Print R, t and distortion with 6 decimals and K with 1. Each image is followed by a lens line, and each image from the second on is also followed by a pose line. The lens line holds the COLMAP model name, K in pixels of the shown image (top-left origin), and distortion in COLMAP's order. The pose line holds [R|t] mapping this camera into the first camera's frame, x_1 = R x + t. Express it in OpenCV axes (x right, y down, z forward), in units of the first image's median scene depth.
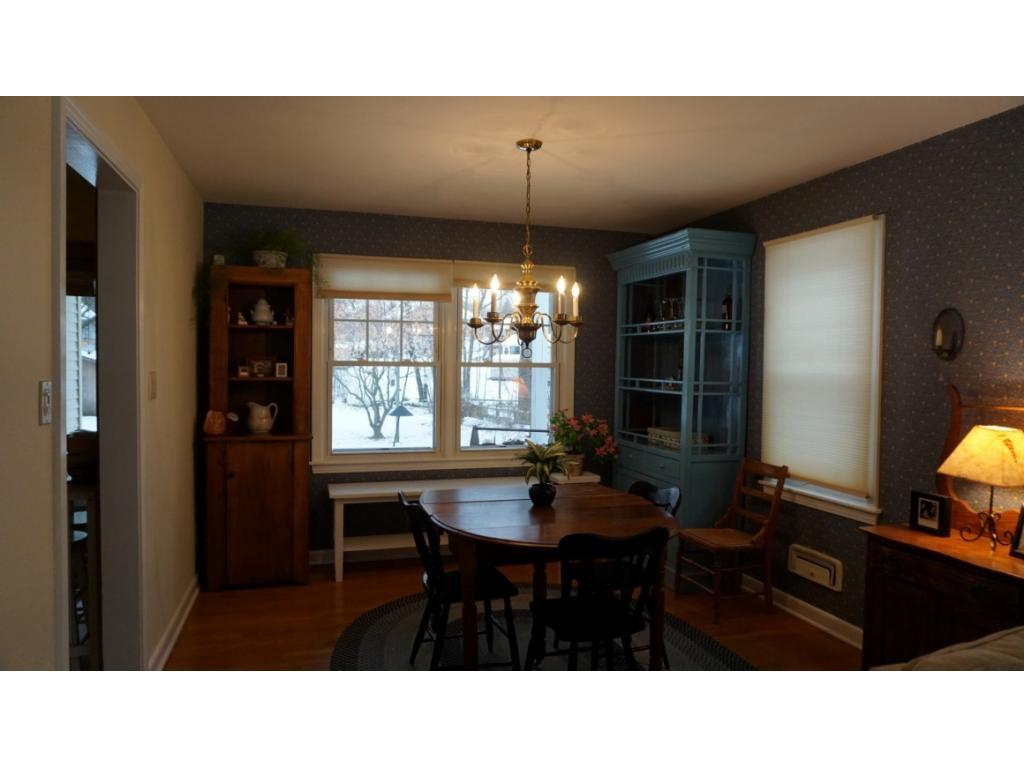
lens RADIAL K [[685.5, 0, 513.8], [0, 685.5, 386.5], [0, 0, 1]] dist [-0.047747, 0.032559]
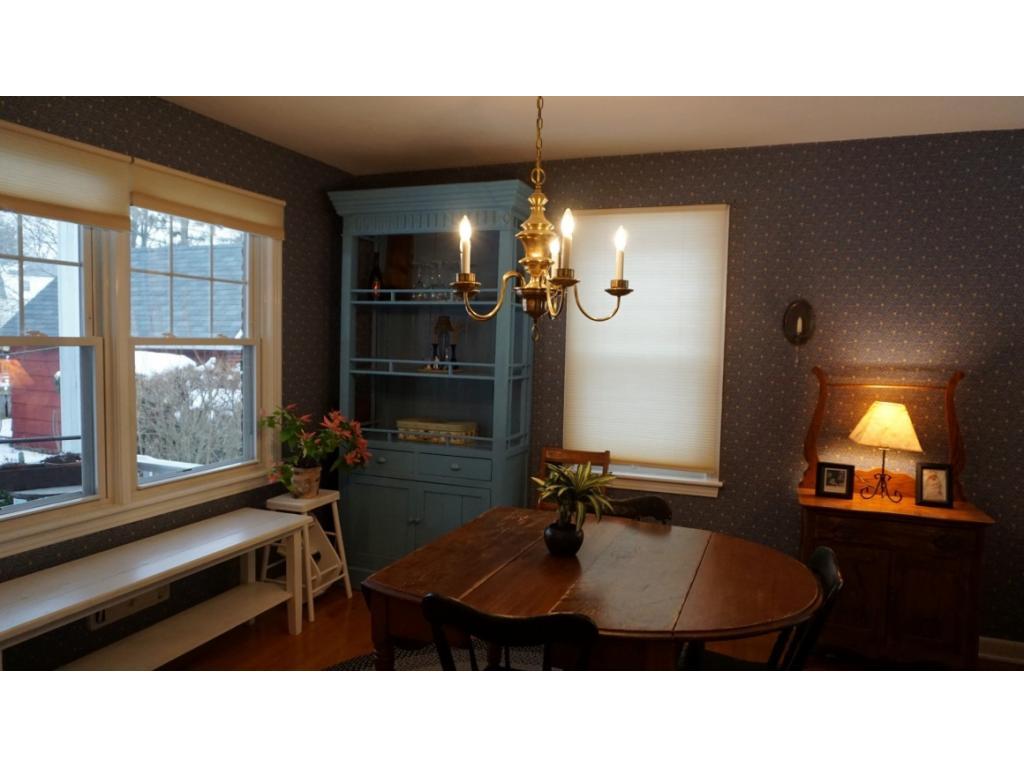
lens RADIAL K [[685.5, 0, 515.2], [0, 685.5, 379.1], [0, 0, 1]] dist [-0.047747, 0.032559]
pose [[0.611890, -0.046975, 0.789546, -0.433702], [0.010918, 0.998641, 0.050954, -0.034403], [-0.790867, -0.022558, 0.611572, 0.513088]]
